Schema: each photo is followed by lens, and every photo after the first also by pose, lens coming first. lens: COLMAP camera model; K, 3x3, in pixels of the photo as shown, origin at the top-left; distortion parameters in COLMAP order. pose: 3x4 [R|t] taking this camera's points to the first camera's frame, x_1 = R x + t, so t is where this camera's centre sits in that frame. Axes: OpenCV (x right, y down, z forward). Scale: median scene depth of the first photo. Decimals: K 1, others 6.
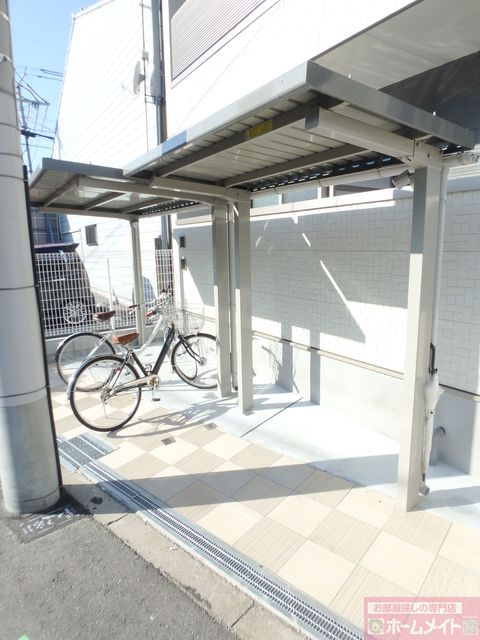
lens RADIAL K [[394.3, 0, 240.2], [0, 394.3, 317.2], [0, 0, 1]] dist [-0.048150, 0.000686]
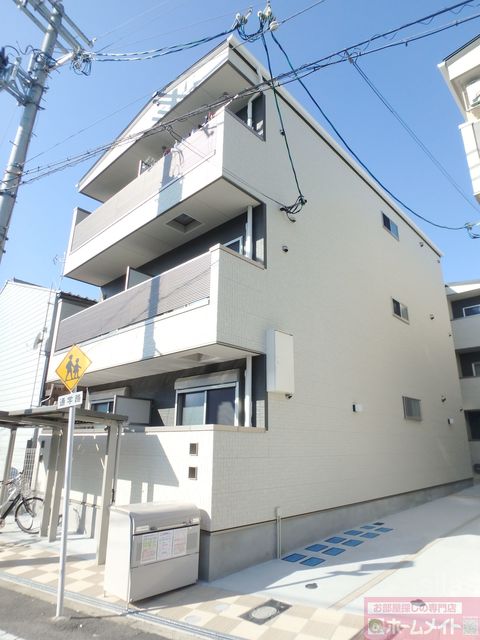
lens RADIAL K [[394.3, 0, 240.2], [0, 394.3, 317.2], [0, 0, 1]] dist [-0.048150, 0.000686]
pose [[0.972489, 0.099271, 0.210740, 0.316756], [0.013974, 0.878166, -0.478151, 0.151962], [-0.232531, 0.467941, 0.852620, -0.981552]]
